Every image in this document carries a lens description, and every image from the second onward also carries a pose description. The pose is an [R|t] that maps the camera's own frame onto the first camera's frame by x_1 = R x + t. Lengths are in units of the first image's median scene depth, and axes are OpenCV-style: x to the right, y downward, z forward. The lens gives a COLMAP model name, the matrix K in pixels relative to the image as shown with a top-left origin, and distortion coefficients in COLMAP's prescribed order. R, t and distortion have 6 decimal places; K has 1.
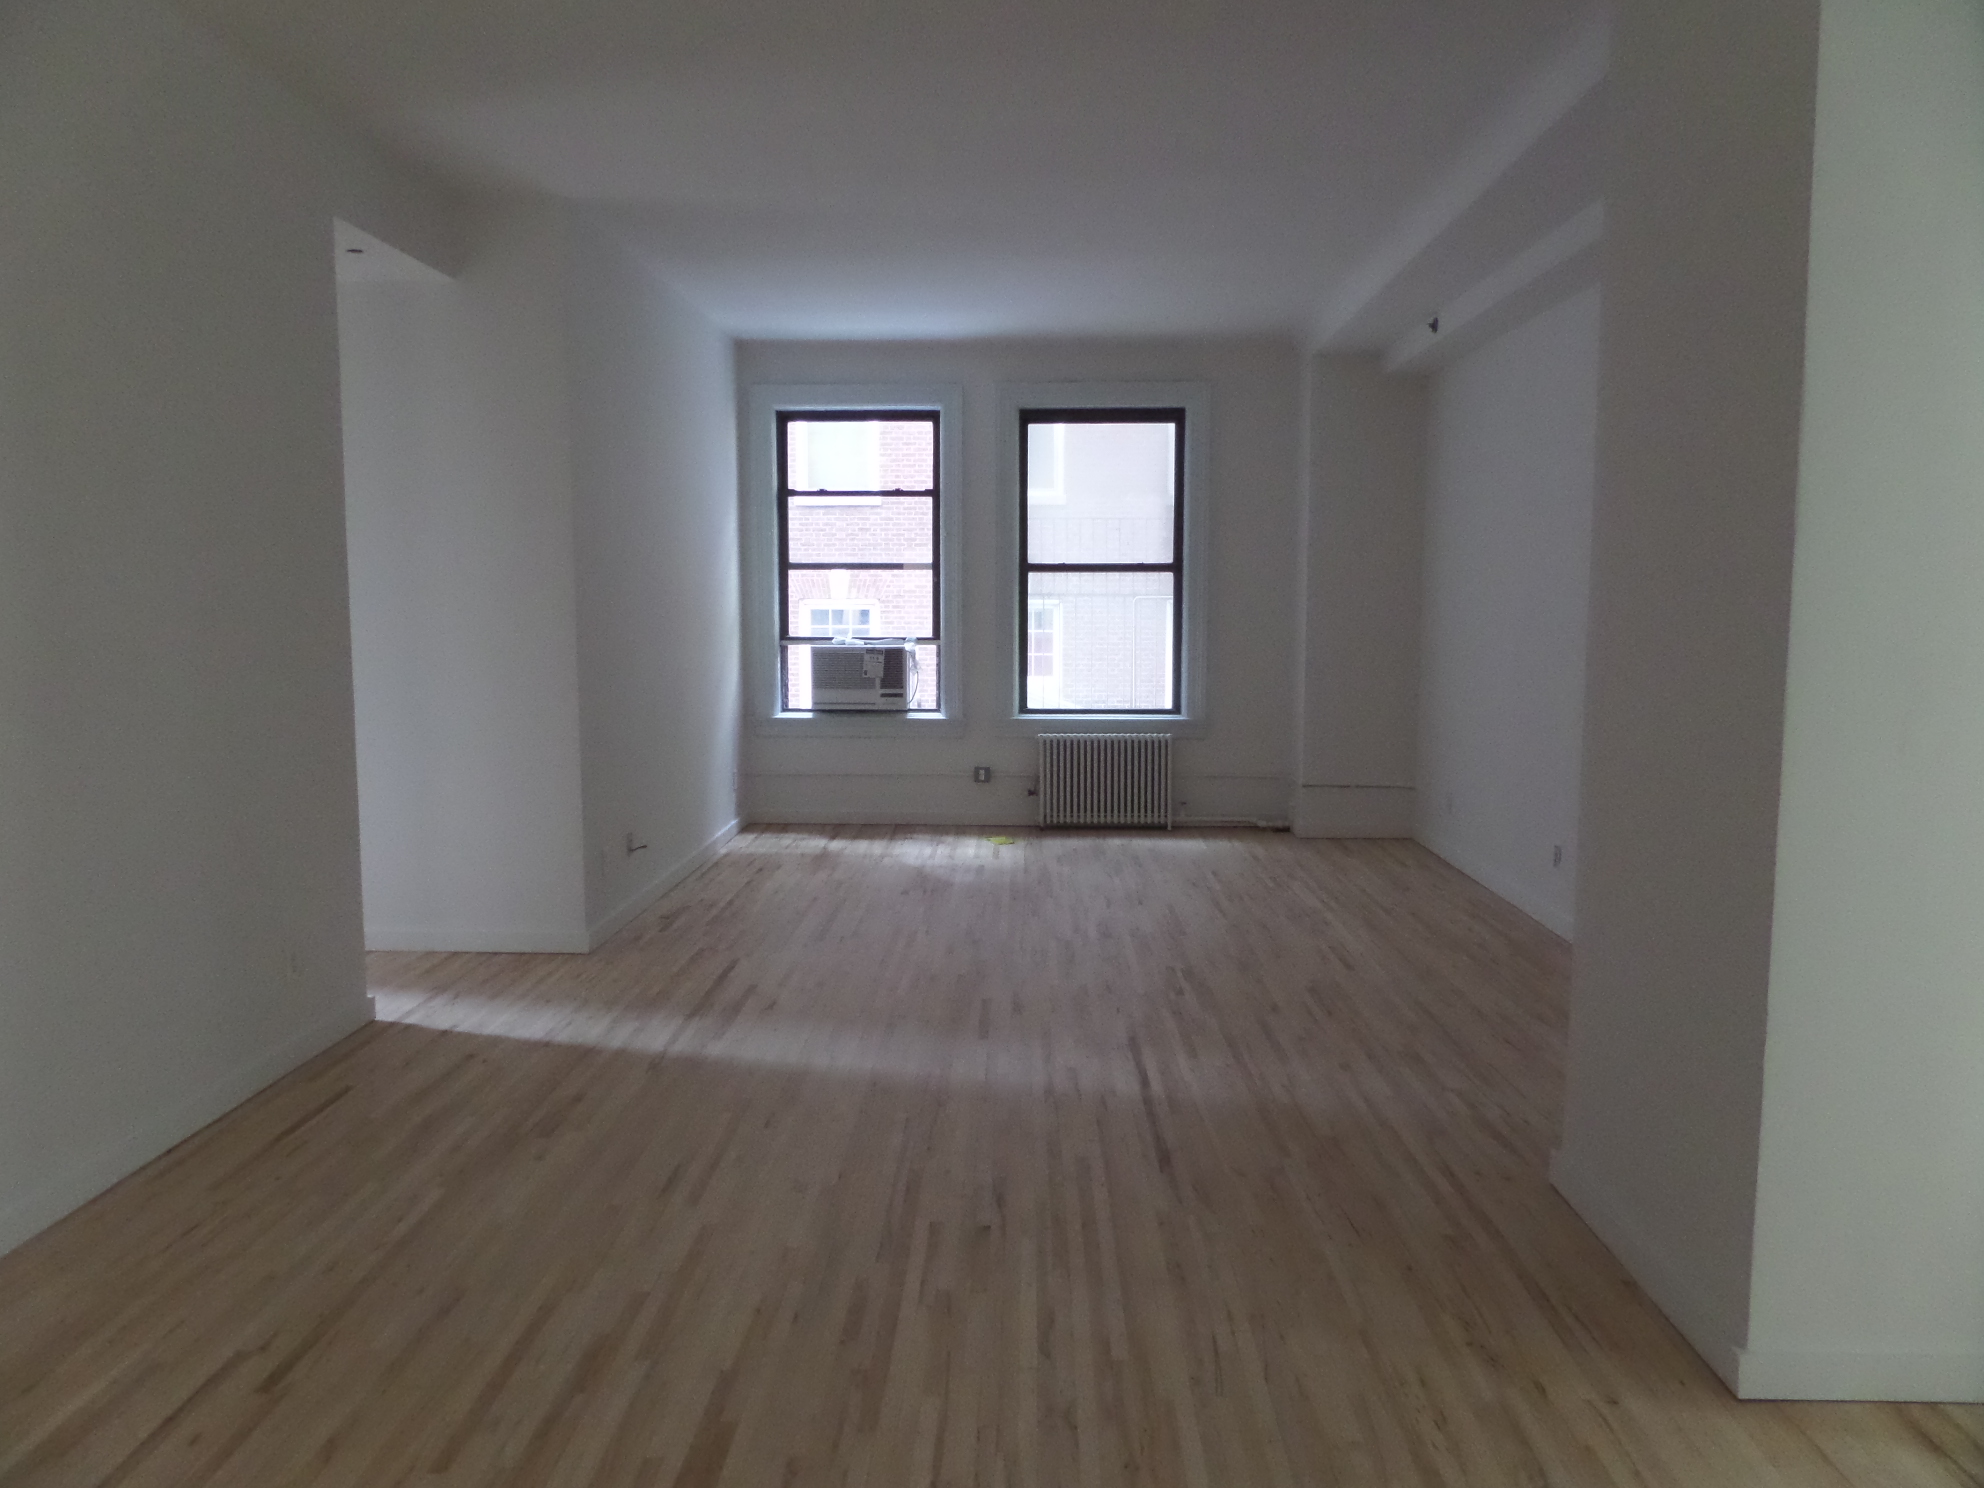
lens RADIAL K [[1433.7, 0, 992.0], [0, 1433.7, 744.0], [0, 0, 1]] dist [-0.017824, -0.006062]
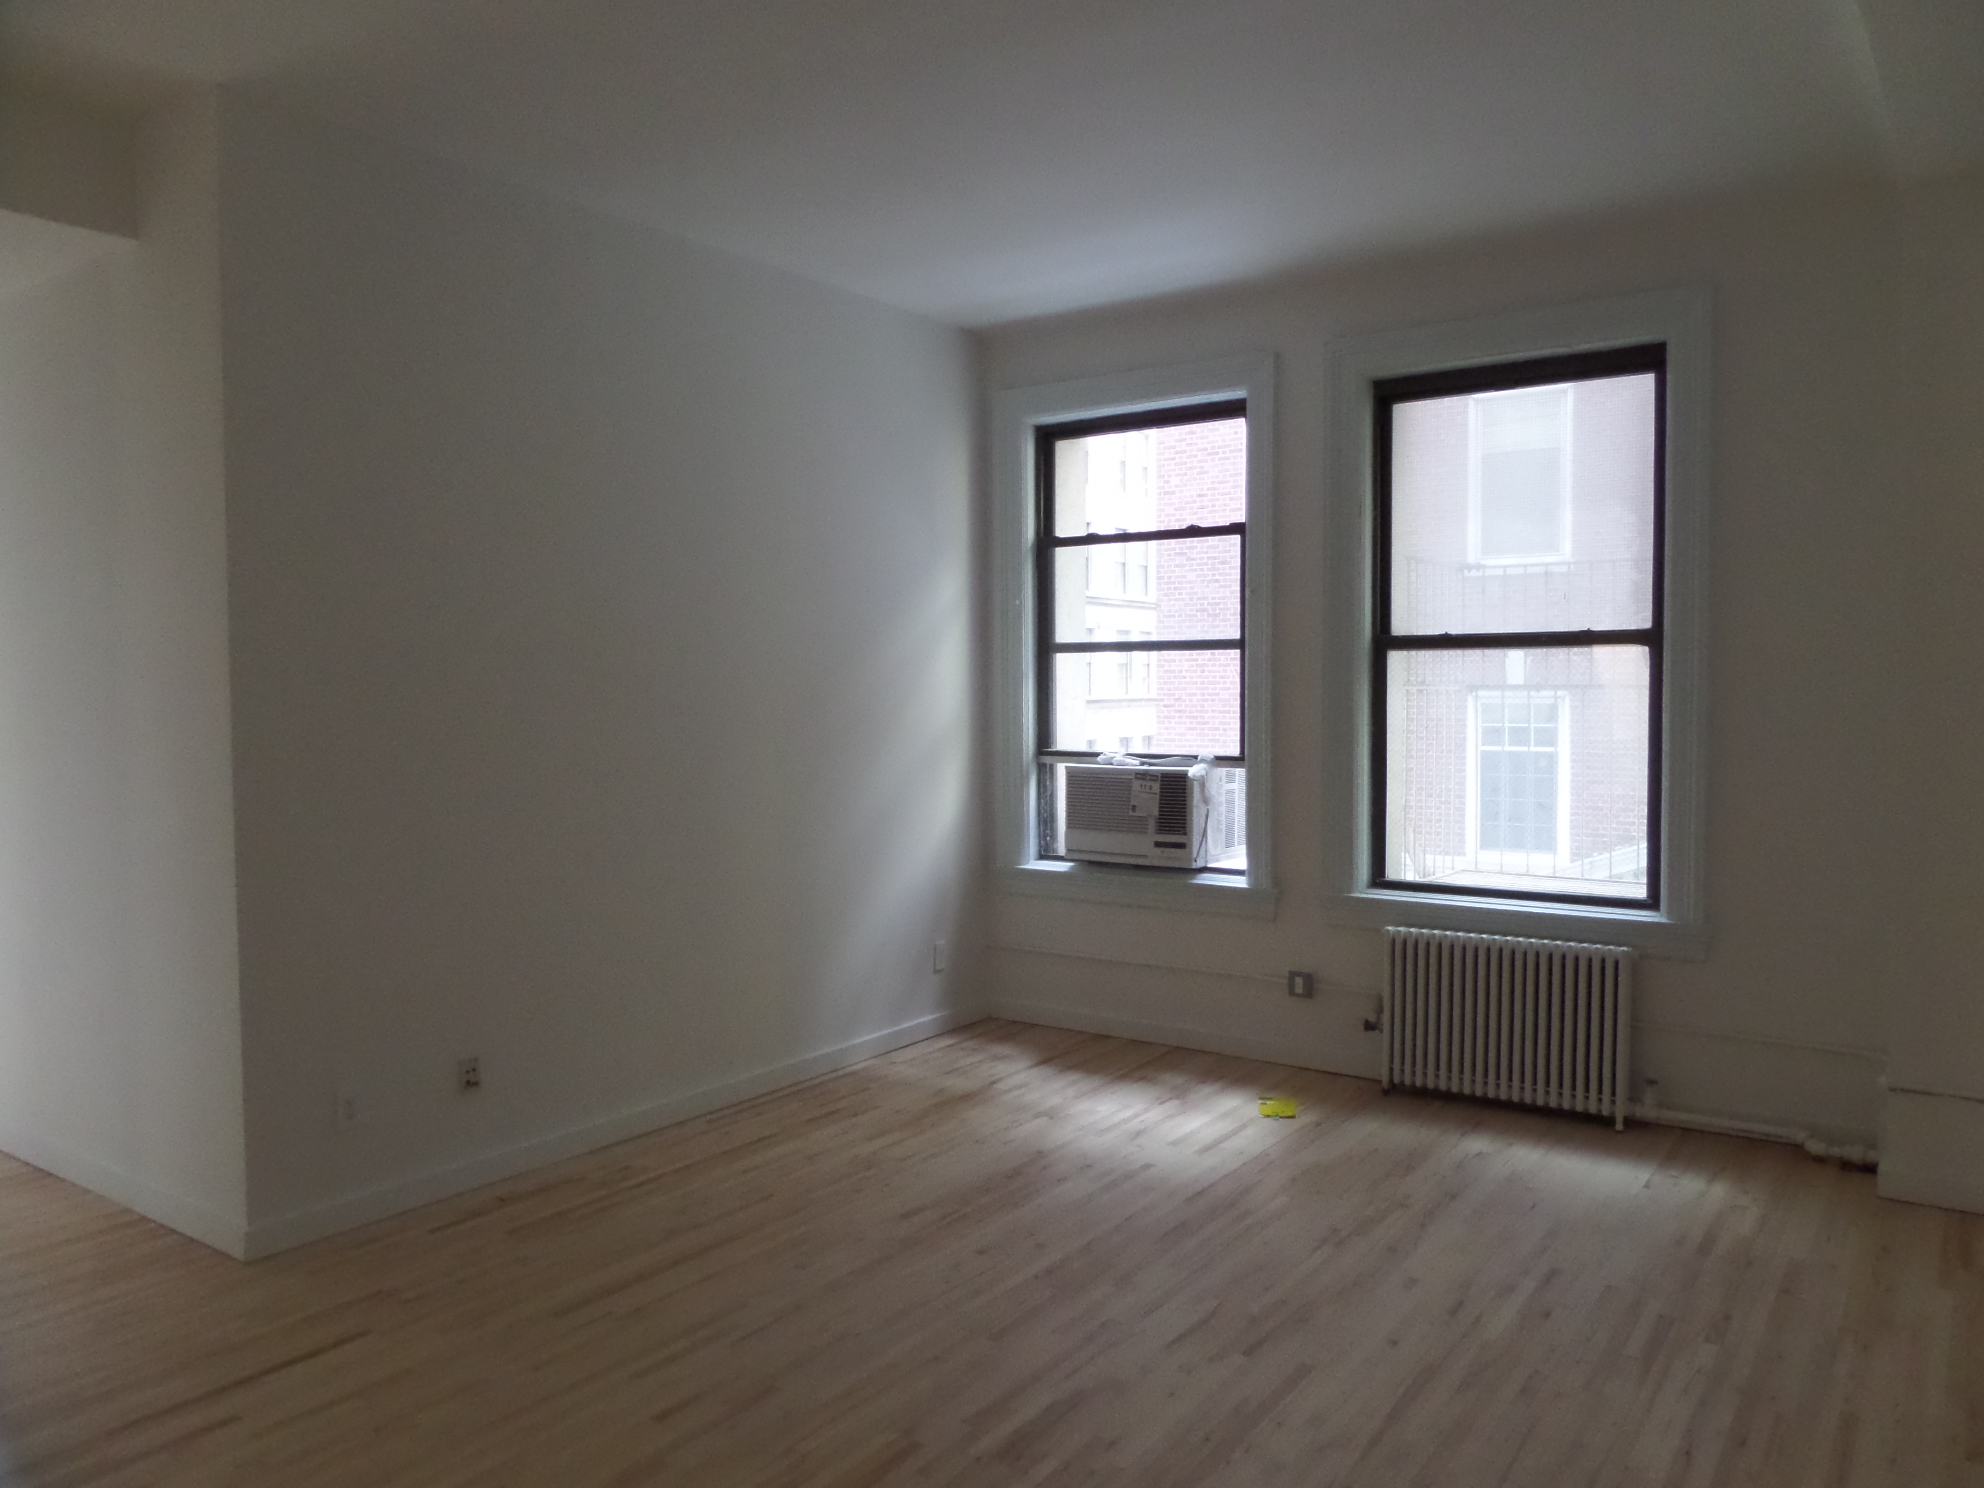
lens RADIAL K [[1433.7, 0, 992.0], [0, 1433.7, 744.0], [0, 0, 1]] dist [-0.017824, -0.006062]
pose [[0.831027, 0.017825, -0.555947, 0.221053], [-0.051373, 0.997674, -0.044804, -0.046574], [0.553855, 0.065794, 0.830010, 0.422197]]
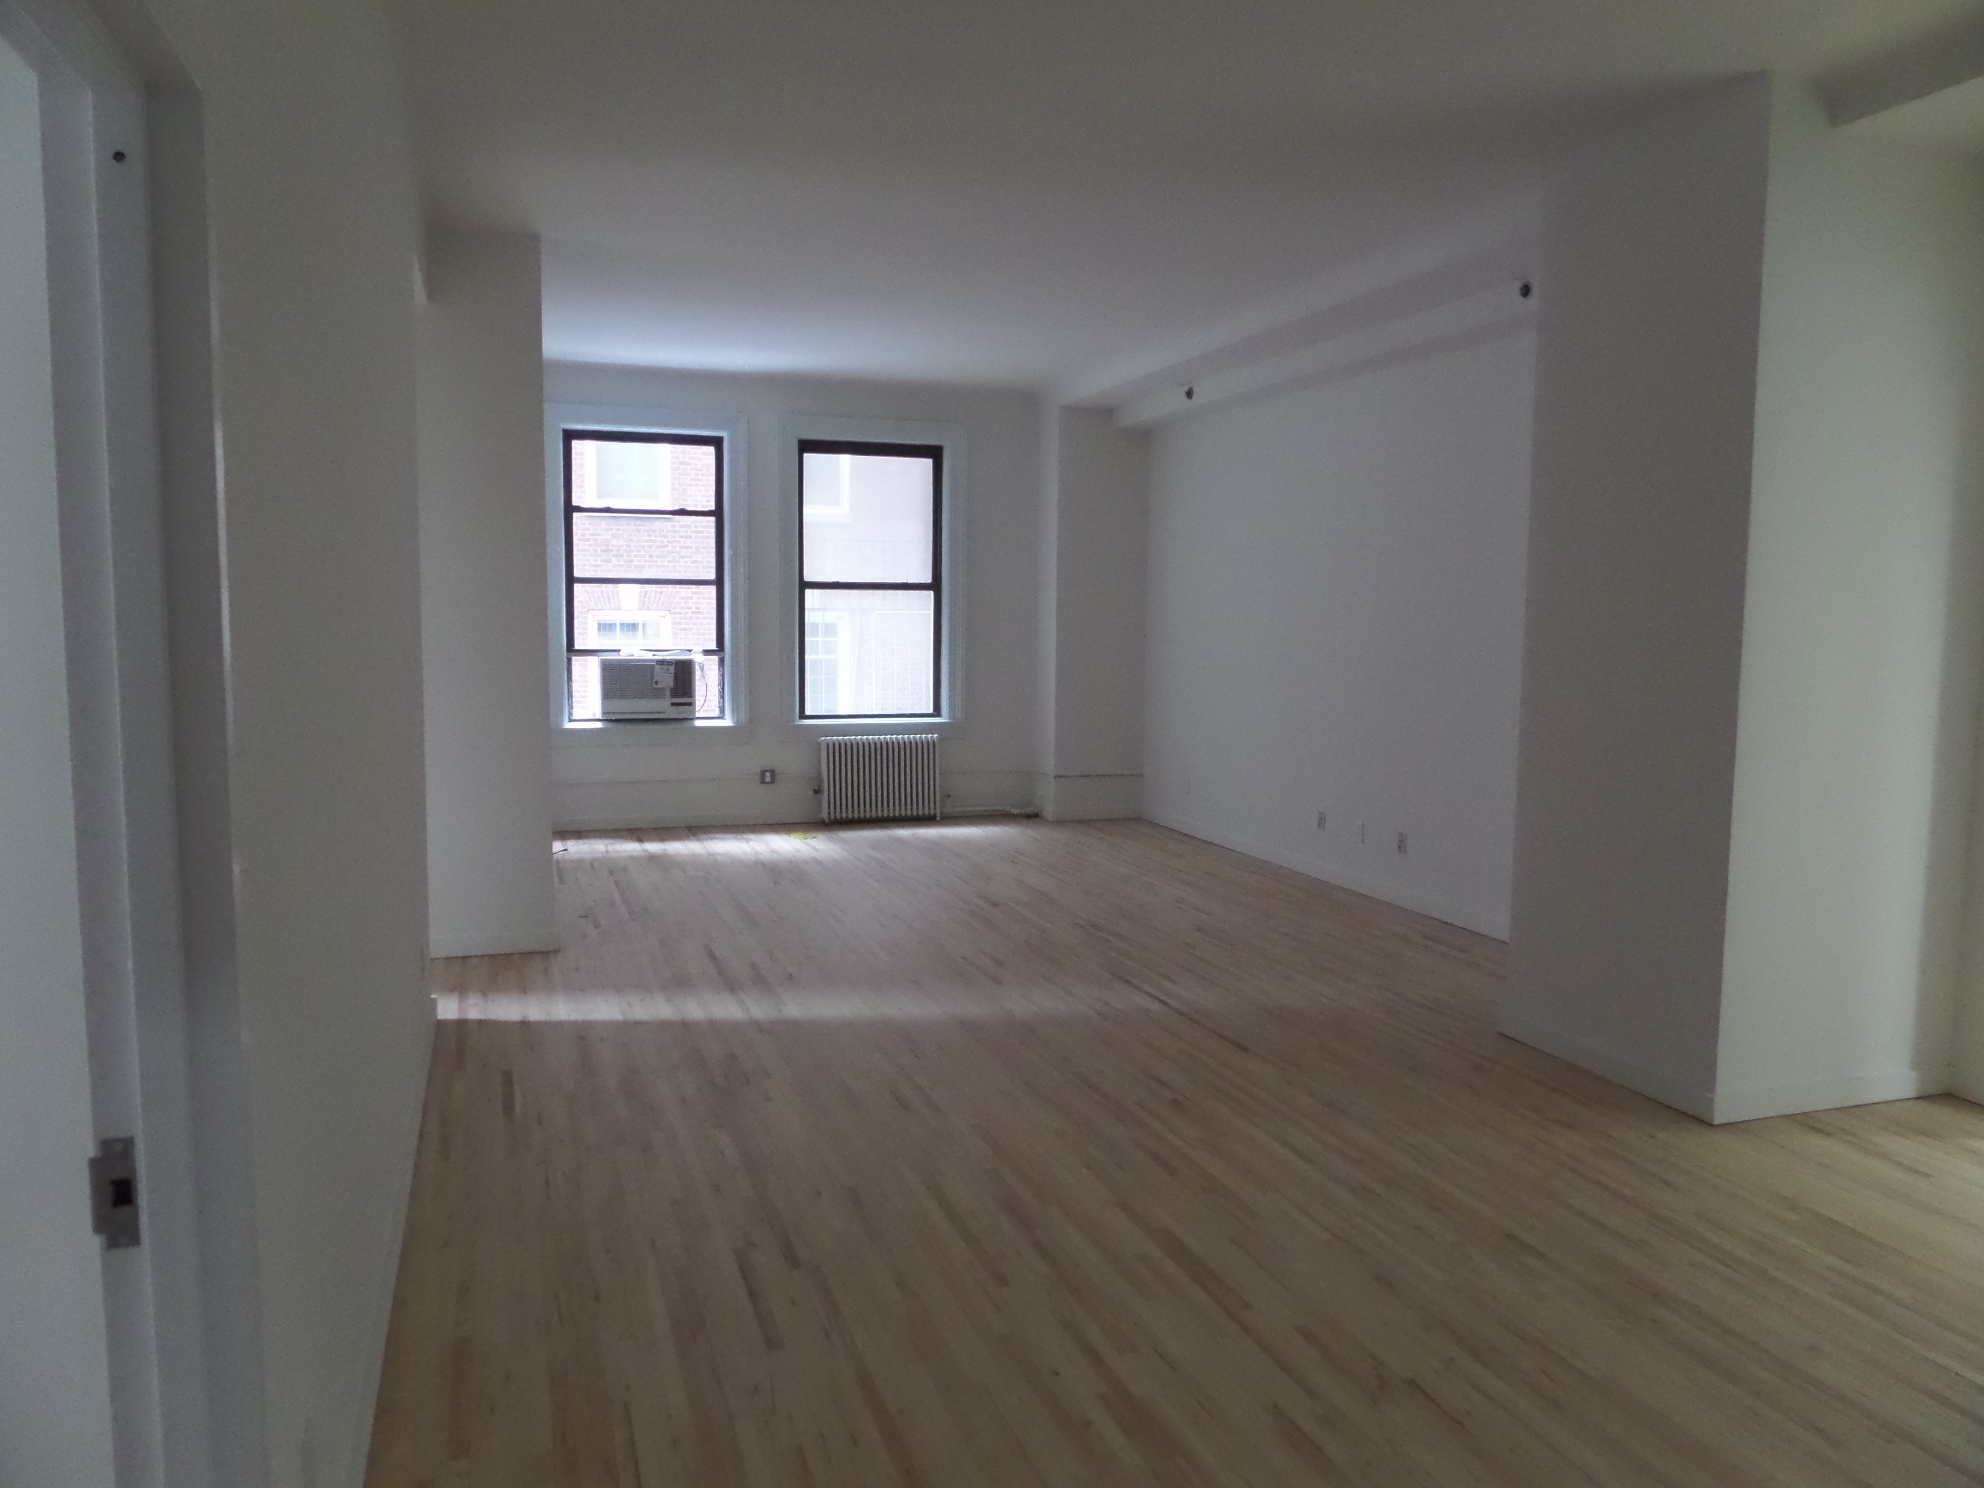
lens RADIAL K [[1433.7, 0, 992.0], [0, 1433.7, 744.0], [0, 0, 1]] dist [-0.017824, -0.006062]
pose [[0.935064, -0.025266, 0.353579, -0.230931], [0.027432, 0.999623, -0.001116, 0.002680], [-0.353417, 0.010743, 0.935404, -0.065736]]
